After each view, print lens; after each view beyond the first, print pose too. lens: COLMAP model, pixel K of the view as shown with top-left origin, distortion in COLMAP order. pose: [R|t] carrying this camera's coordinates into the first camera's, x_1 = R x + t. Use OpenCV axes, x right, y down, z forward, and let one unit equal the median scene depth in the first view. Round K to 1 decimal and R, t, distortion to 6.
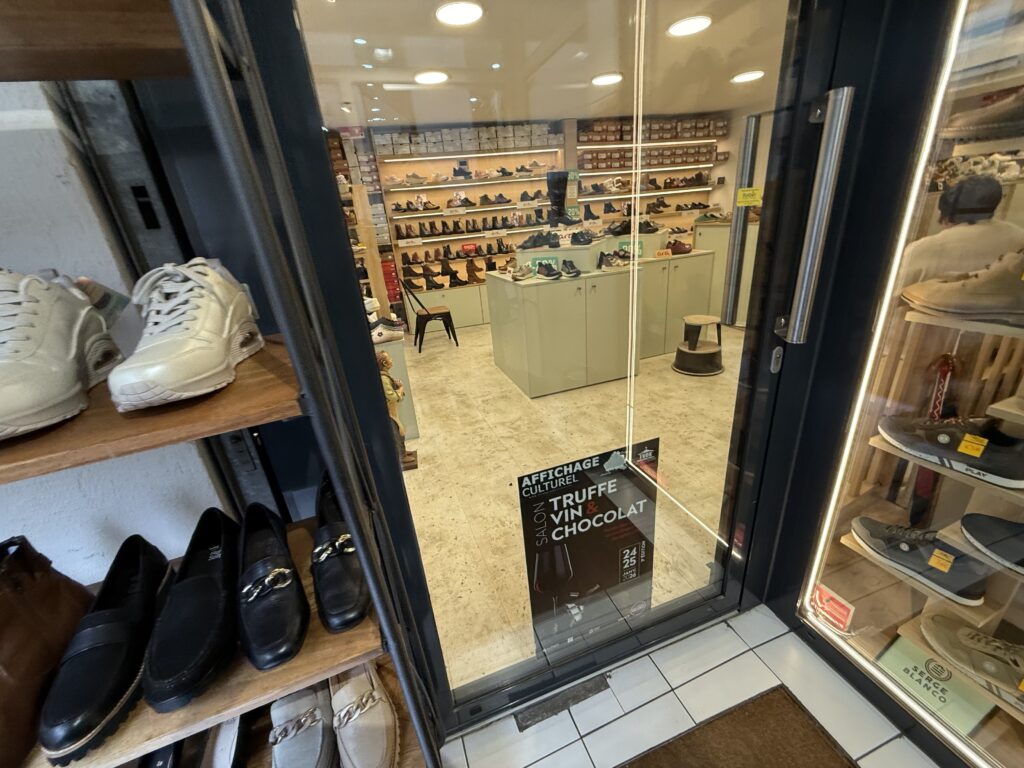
lens RADIAL K [[408.9, 0, 508.9], [0, 408.9, 382.1], [0, 0, 1]] dist [-0.001409, 0.000453]
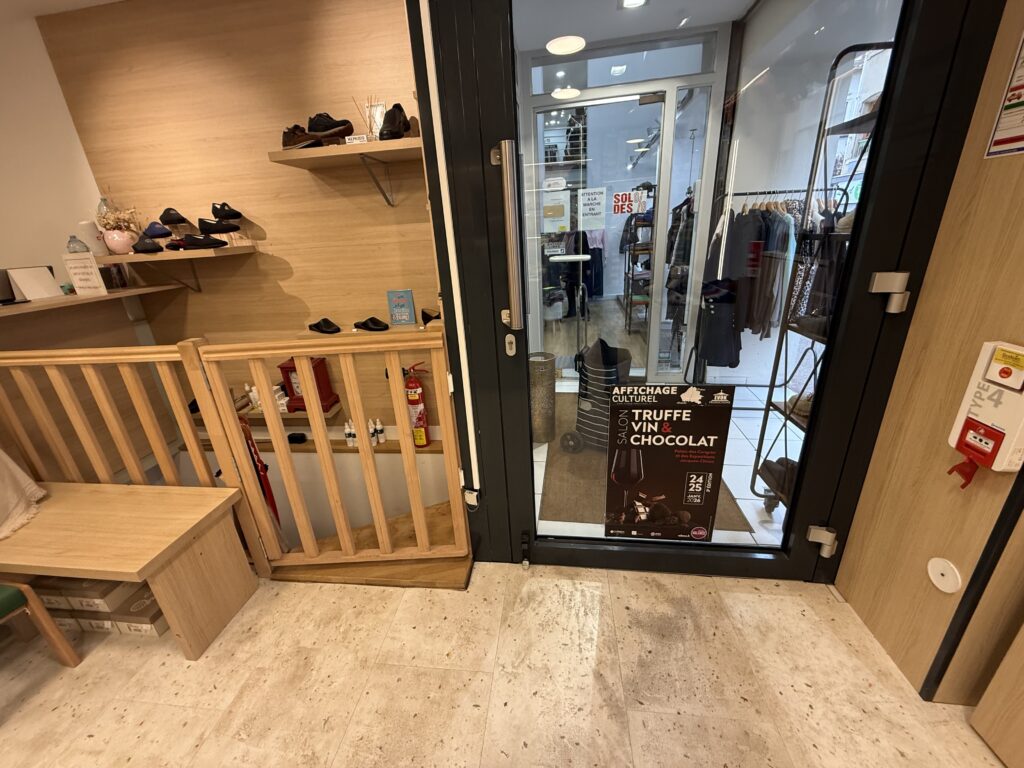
lens RADIAL K [[408.9, 0, 509.6], [0, 408.9, 382.3], [0, 0, 1]] dist [-0.001409, 0.000453]
pose [[0.894037, 0.199347, -0.401198, 0.224066], [-0.195541, 0.979375, 0.050885, 0.175800], [0.403066, 0.032958, 0.914577, -0.367390]]
